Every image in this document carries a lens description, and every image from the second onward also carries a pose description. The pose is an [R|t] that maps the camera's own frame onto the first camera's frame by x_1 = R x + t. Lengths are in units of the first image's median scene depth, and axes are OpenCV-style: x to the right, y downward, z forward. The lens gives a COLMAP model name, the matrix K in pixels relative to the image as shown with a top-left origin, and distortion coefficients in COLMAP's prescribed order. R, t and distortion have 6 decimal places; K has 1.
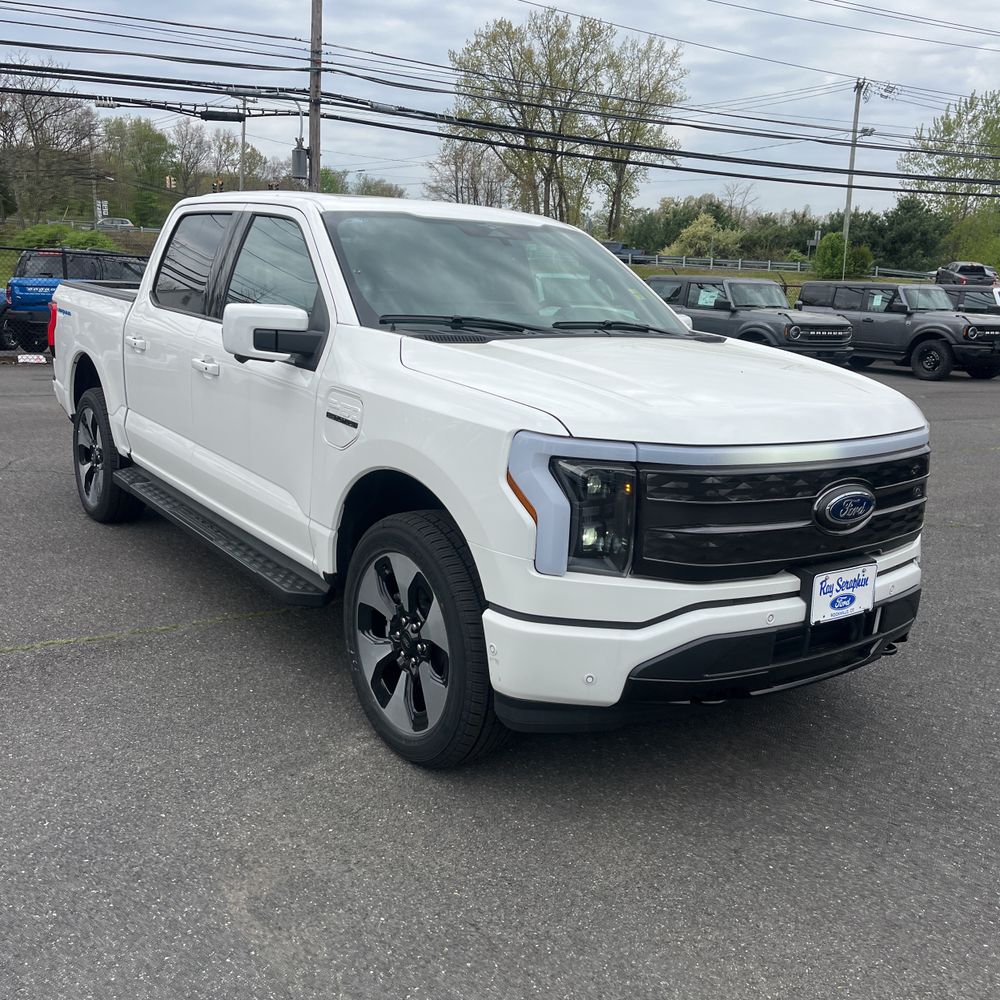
lens RADIAL K [[1015.4, 0, 504.7], [0, 1015.4, 500.6], [0, 0, 1]] dist [0.057723, -0.064291]
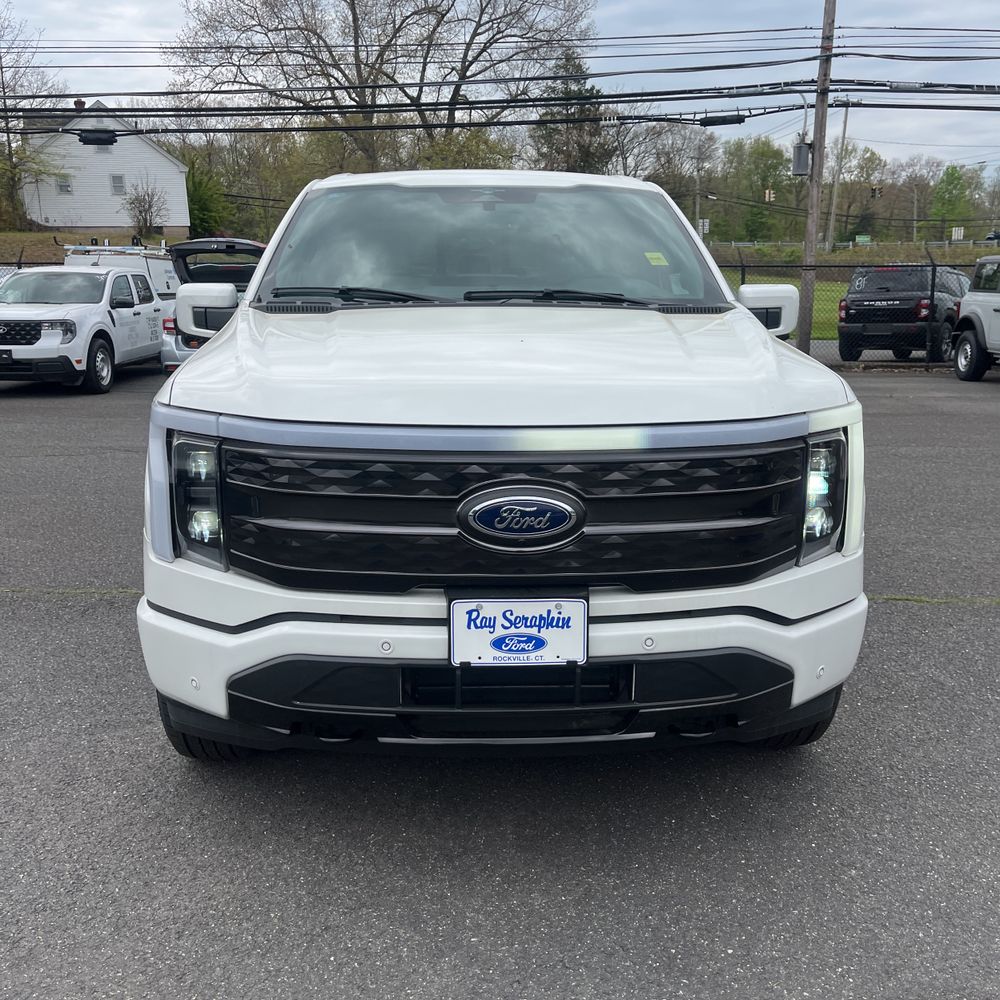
lens RADIAL K [[1031.8, 0, 511.7], [0, 1031.8, 504.6], [0, 0, 1]] dist [0.047590, -0.032416]
pose [[0.835297, 0.075872, -0.544538, 0.131491], [-0.082644, 0.996506, 0.012073, -0.001894], [0.543551, 0.034919, 0.838649, 0.065486]]
